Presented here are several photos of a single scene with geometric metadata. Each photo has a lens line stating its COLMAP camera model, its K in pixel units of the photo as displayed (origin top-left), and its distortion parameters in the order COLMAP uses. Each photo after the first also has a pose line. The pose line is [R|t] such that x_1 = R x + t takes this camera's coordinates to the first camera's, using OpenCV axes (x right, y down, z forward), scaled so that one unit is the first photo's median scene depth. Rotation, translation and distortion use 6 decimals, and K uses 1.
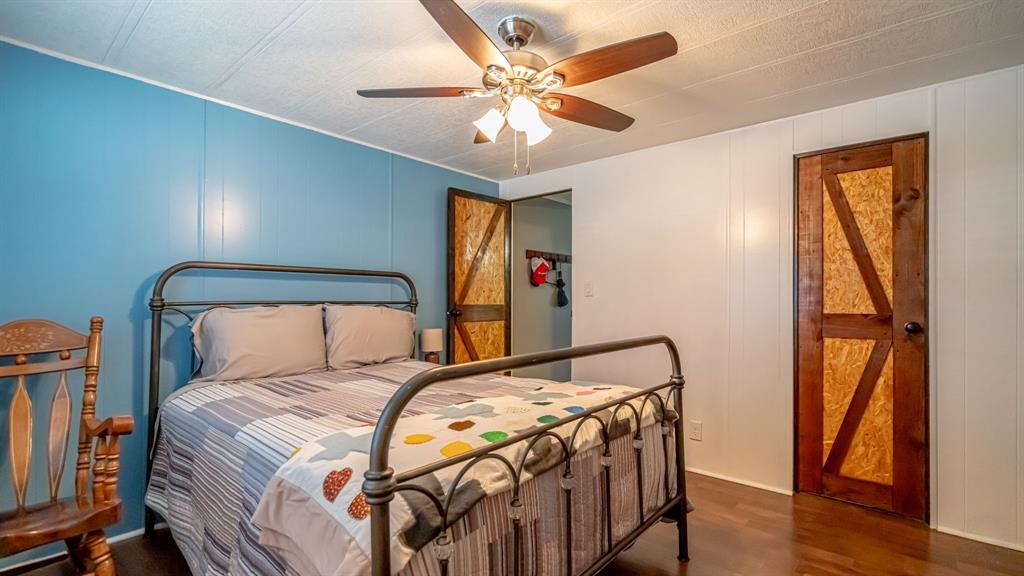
lens RADIAL K [[469.1, 0, 518.3], [0, 469.1, 294.2], [0, 0, 1]] dist [-0.001774, 0.004656]
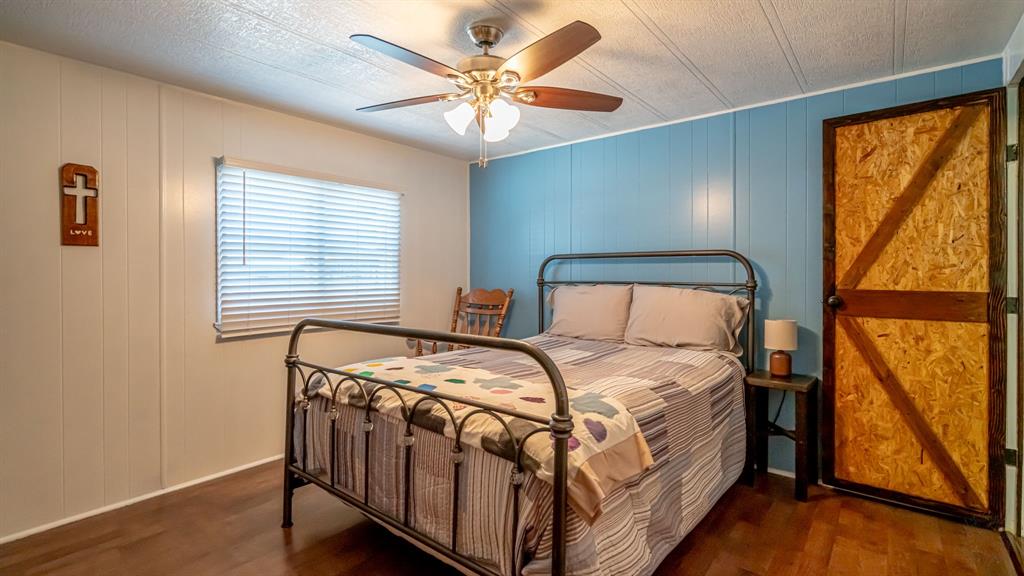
lens RADIAL K [[469.1, 0, 514.6], [0, 469.1, 279.5], [0, 0, 1]] dist [-0.001774, 0.004656]
pose [[0.048336, 0.011758, -0.998762, 0.686759], [0.012274, 0.999848, 0.012364, -0.008099], [0.998756, -0.012857, 0.048184, 0.660884]]
